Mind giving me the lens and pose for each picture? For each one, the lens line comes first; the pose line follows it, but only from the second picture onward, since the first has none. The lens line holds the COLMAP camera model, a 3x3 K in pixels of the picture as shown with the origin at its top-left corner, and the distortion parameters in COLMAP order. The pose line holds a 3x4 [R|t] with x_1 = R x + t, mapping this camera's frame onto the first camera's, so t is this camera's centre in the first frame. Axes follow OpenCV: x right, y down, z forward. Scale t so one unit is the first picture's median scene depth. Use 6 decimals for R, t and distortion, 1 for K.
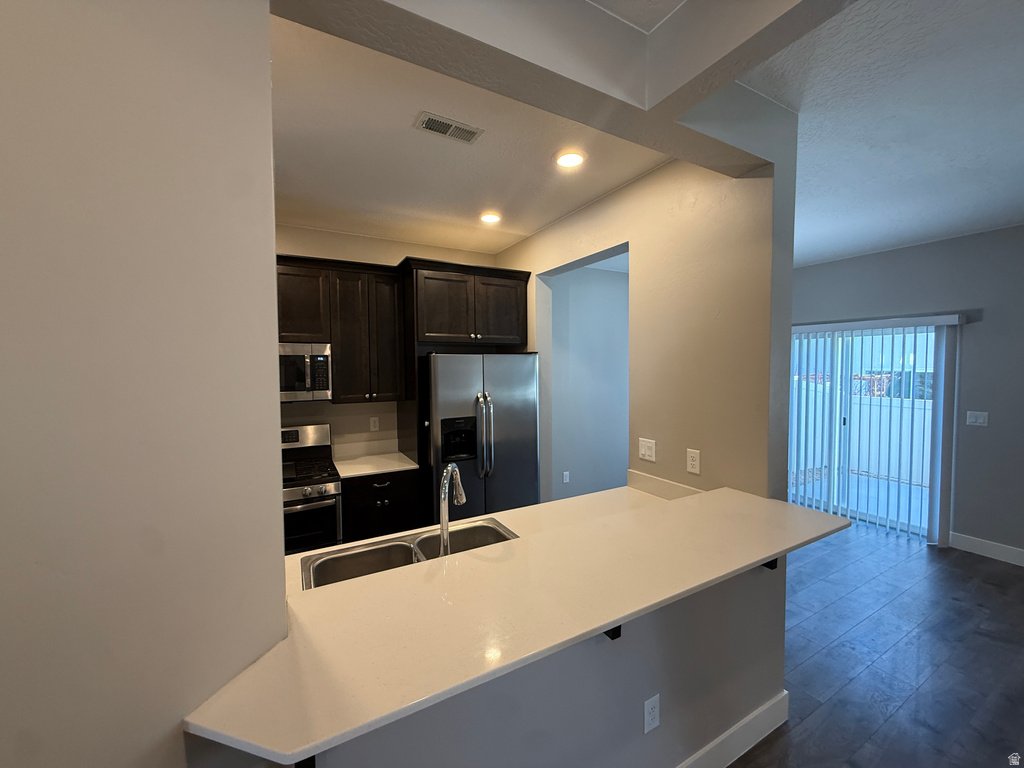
lens RADIAL K [[409.8, 0, 509.2], [0, 409.8, 391.4], [0, 0, 1]] dist [0.000109, -0.000444]
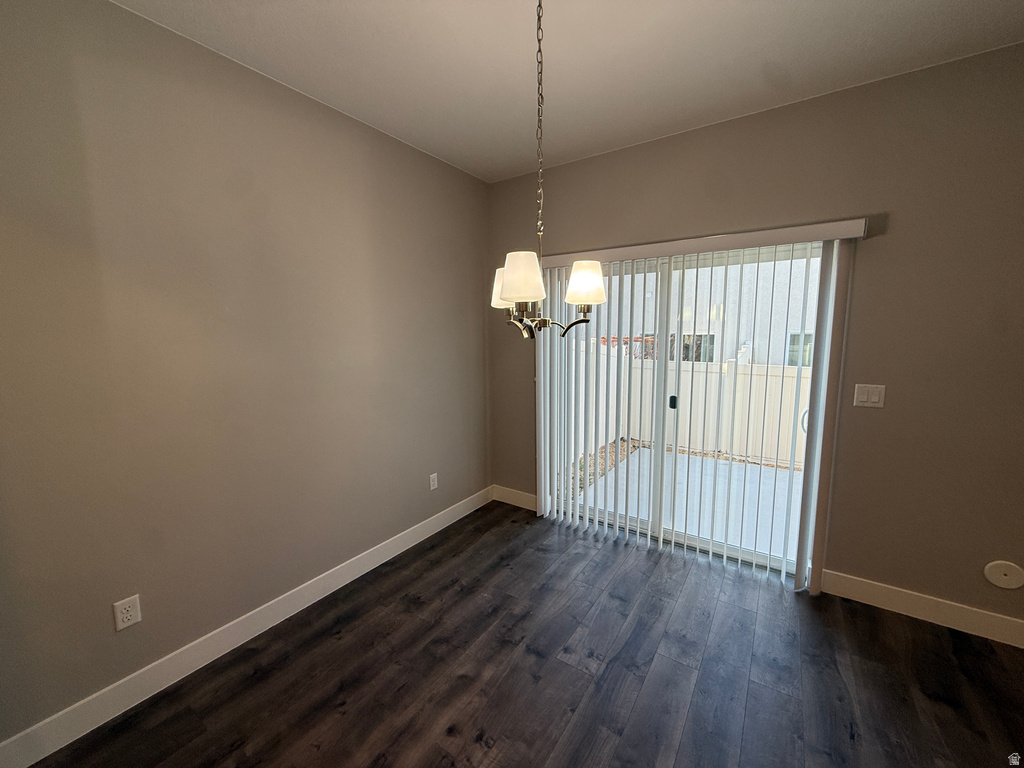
lens RADIAL K [[409.8, 0, 515.4], [0, 409.8, 382.7], [0, 0, 1]] dist [0.000109, -0.000444]
pose [[0.895076, -0.058100, 0.442113, 0.372124], [0.027821, 0.996820, 0.074671, -0.013791], [-0.445046, -0.054536, 0.893846, 0.661172]]
